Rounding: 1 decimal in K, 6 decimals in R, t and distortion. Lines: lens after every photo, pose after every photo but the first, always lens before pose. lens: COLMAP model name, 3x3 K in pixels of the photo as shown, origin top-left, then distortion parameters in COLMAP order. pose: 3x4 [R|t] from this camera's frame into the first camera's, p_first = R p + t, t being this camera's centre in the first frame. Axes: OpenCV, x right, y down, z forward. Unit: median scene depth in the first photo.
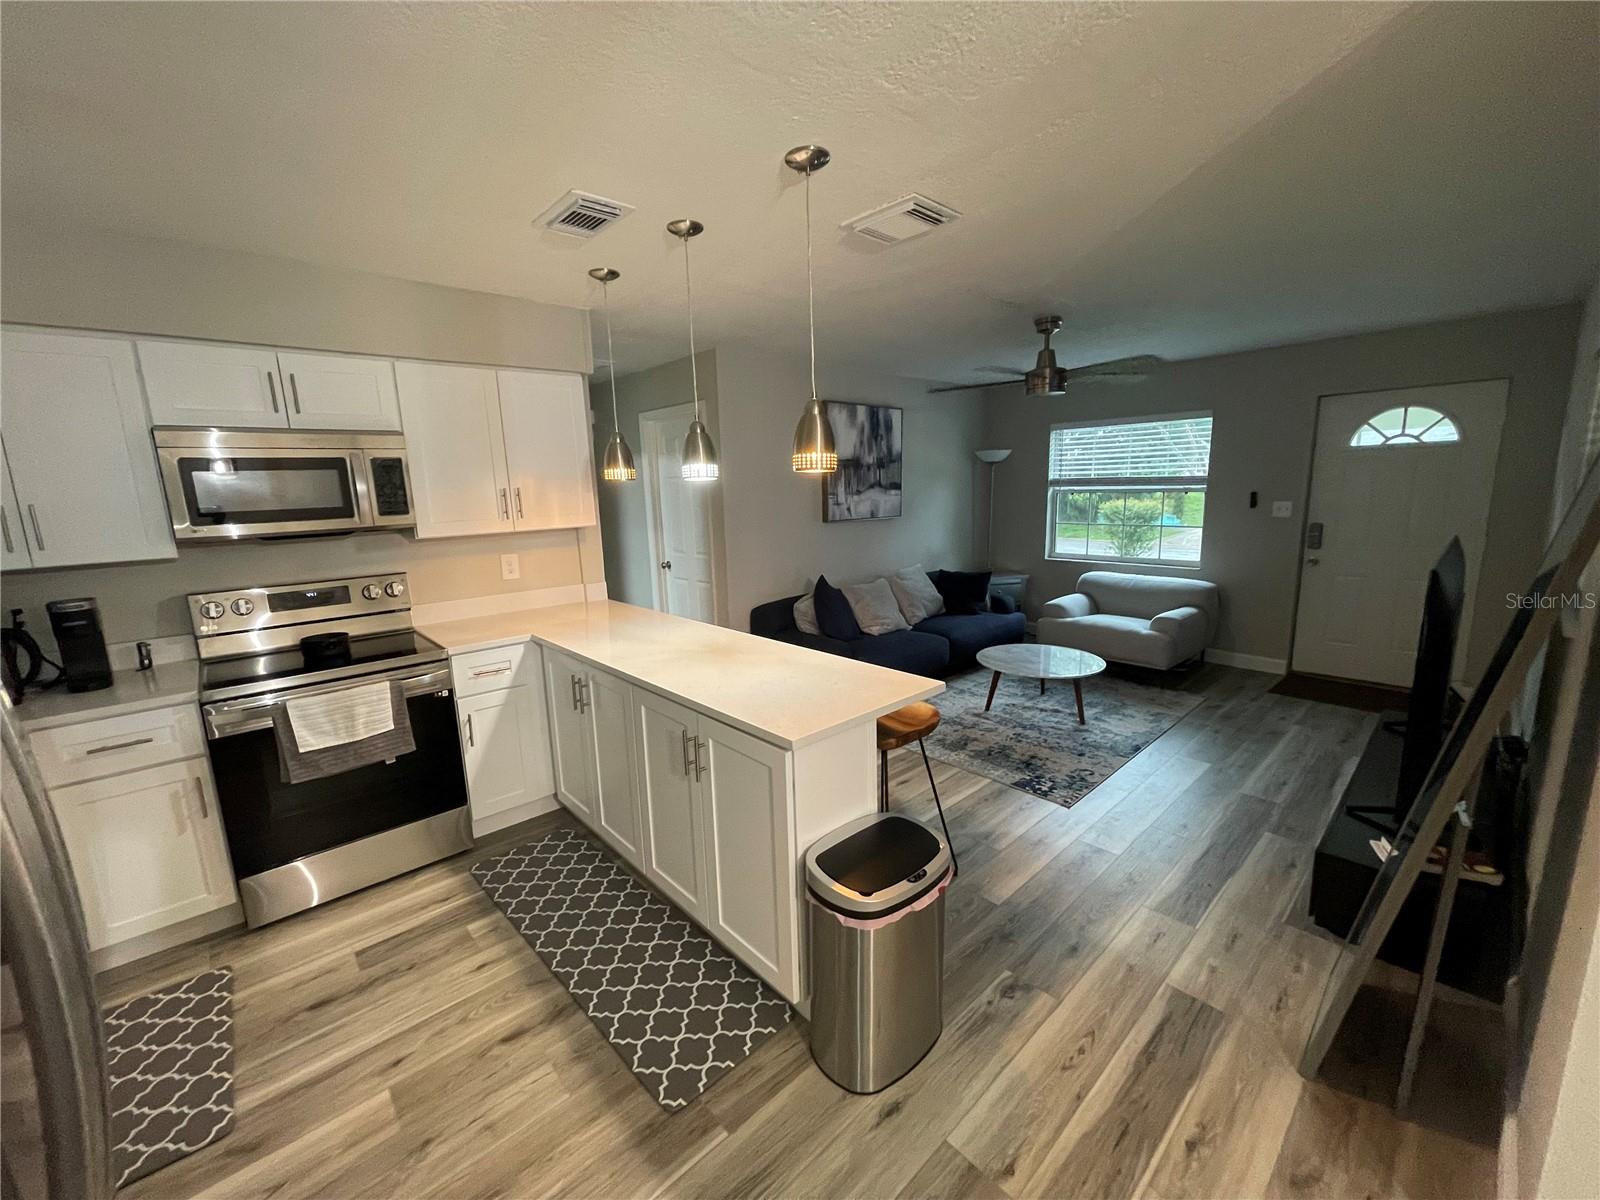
lens RADIAL K [[643.2, 0, 797.7], [0, 643.2, 600.7], [0, 0, 1]] dist [-0.004274, 0.003137]
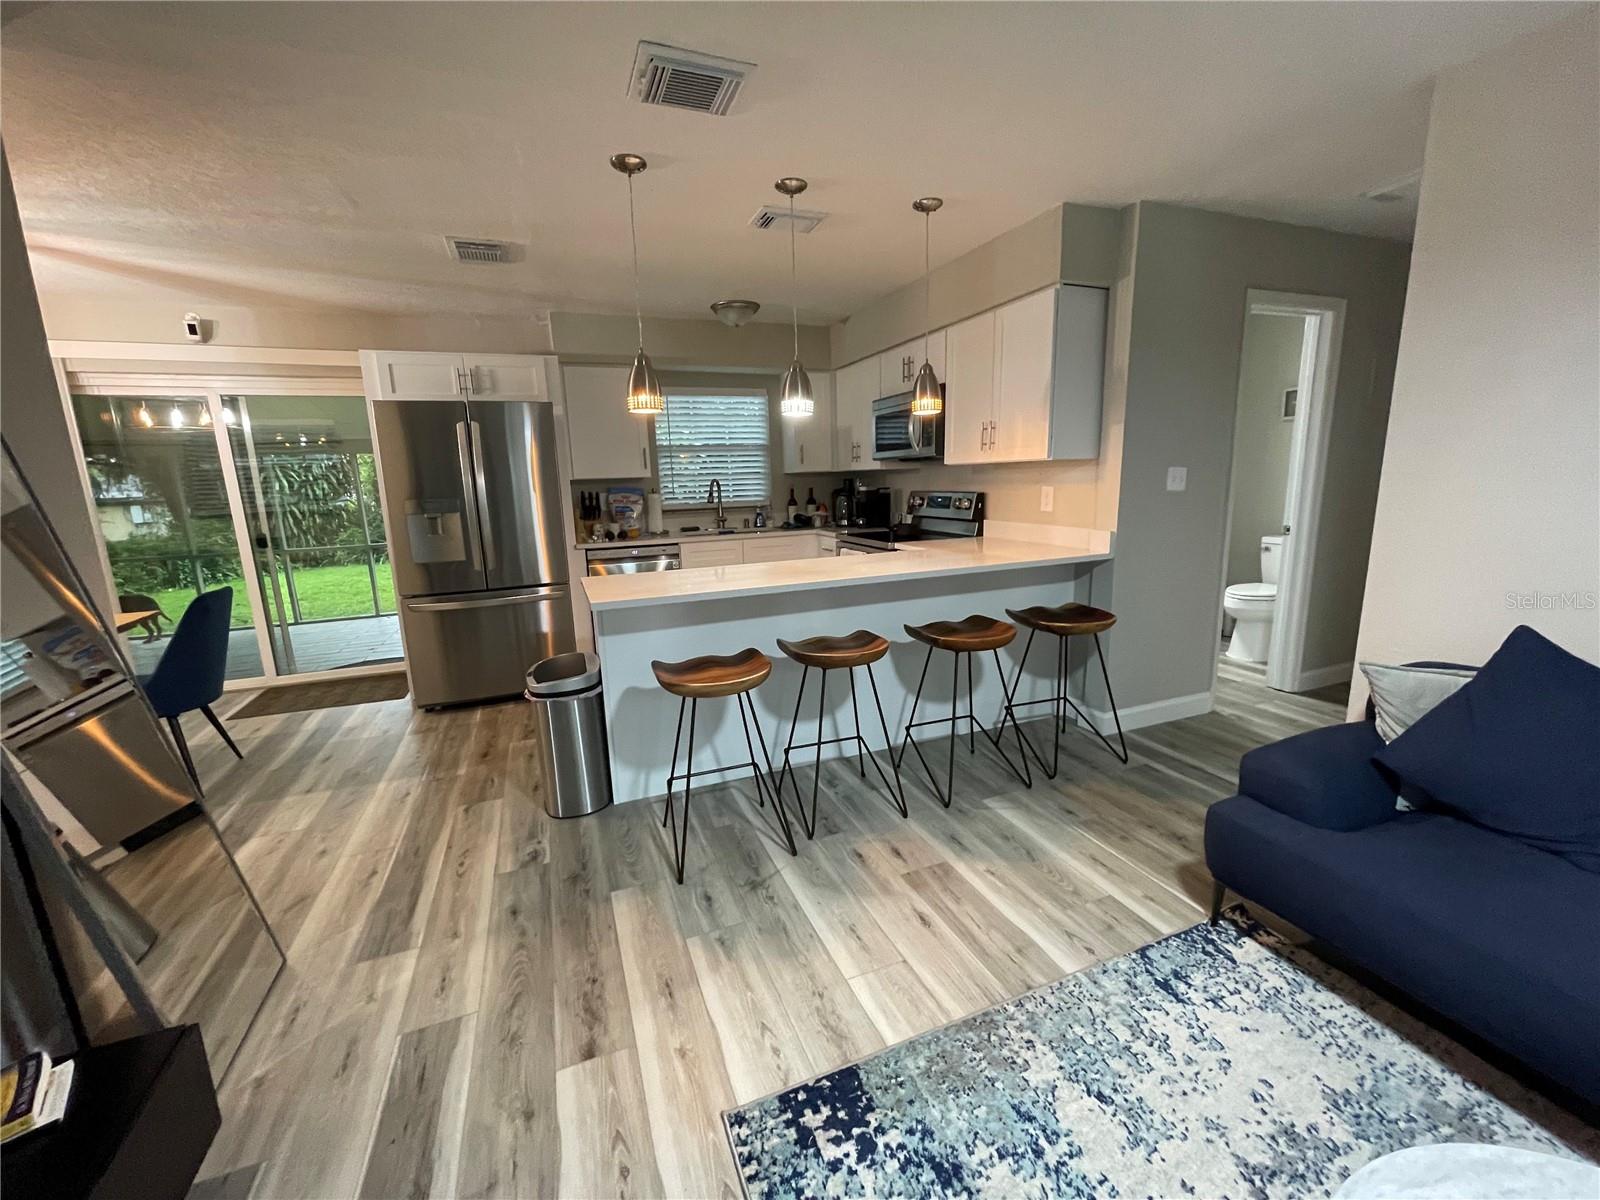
lens RADIAL K [[643.2, 0, 797.7], [0, 643.2, 600.7], [0, 0, 1]] dist [-0.004274, 0.003137]
pose [[-0.357338, 0.219356, -0.907851, 0.578322], [-0.125194, 0.952007, 0.279302, -0.119404], [0.925546, 0.213462, -0.312726, 0.879152]]
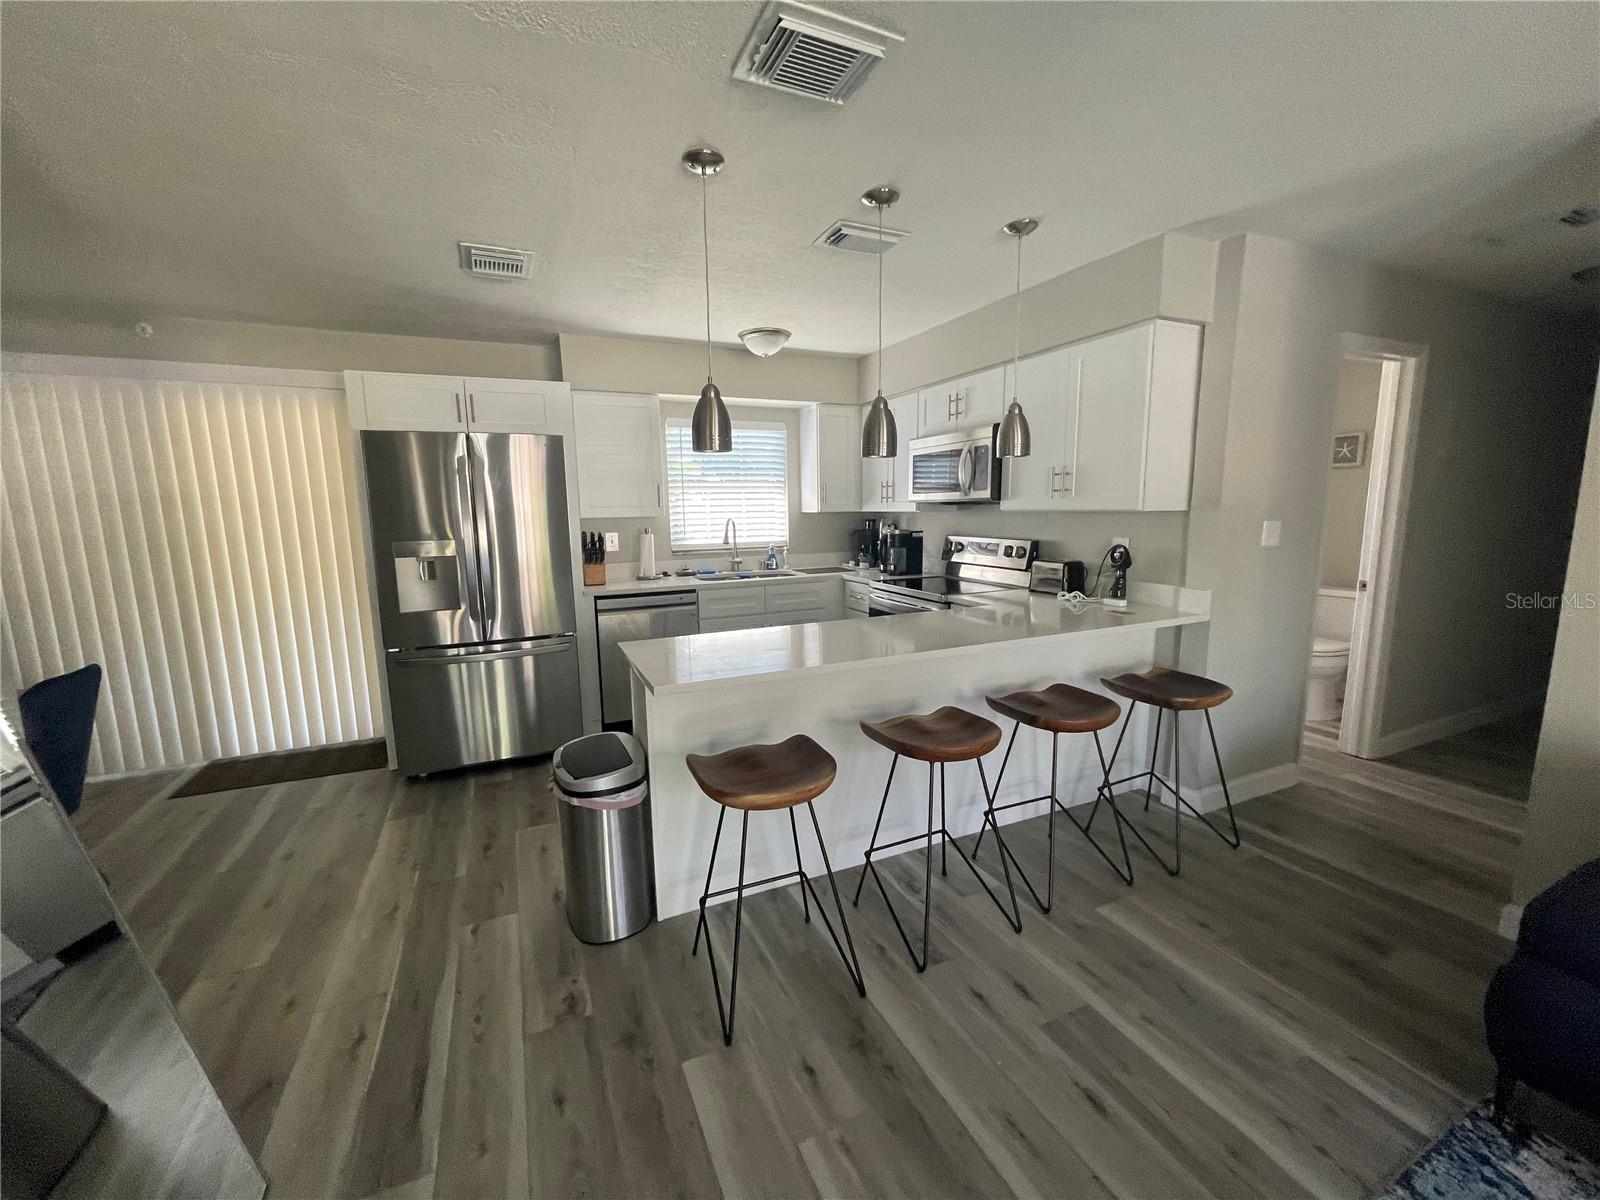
lens RADIAL K [[640.2, 0, 797.9], [0, 640.2, 602.9], [0, 0, 1]] dist [0.001150, 0.000226]
pose [[-0.306525, 0.180716, -0.934550, 0.510947], [-0.145715, 0.961331, 0.233688, -0.114711], [0.940643, 0.207809, -0.268339, 0.736997]]
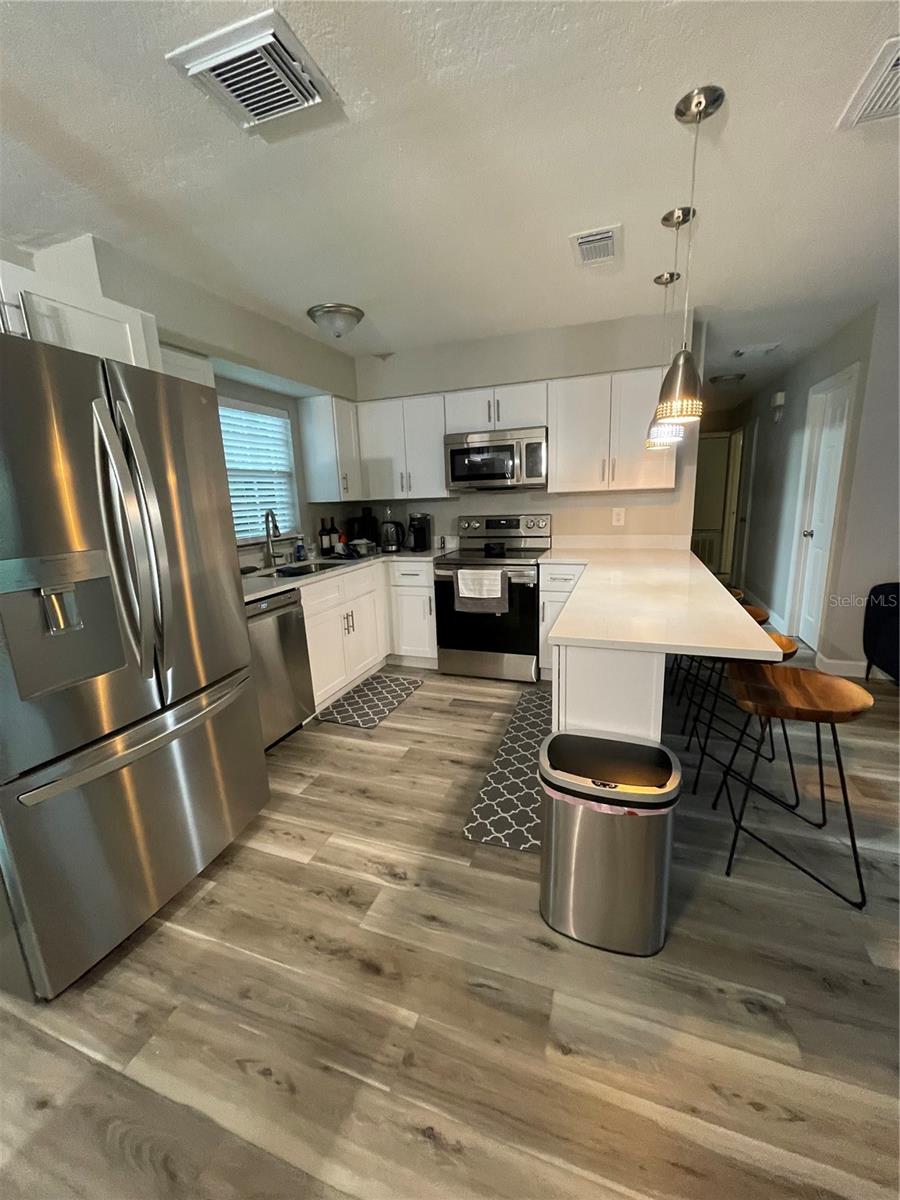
lens RADIAL K [[482.4, 0, 448.7], [0, 482.4, 596.5], [0, 0, 1]] dist [-0.004274, 0.003137]
pose [[0.462225, 0.198534, -0.864252, 0.303228], [-0.136340, 0.978938, 0.151961, 0.008296], [0.876219, 0.047592, 0.479558, 0.147329]]
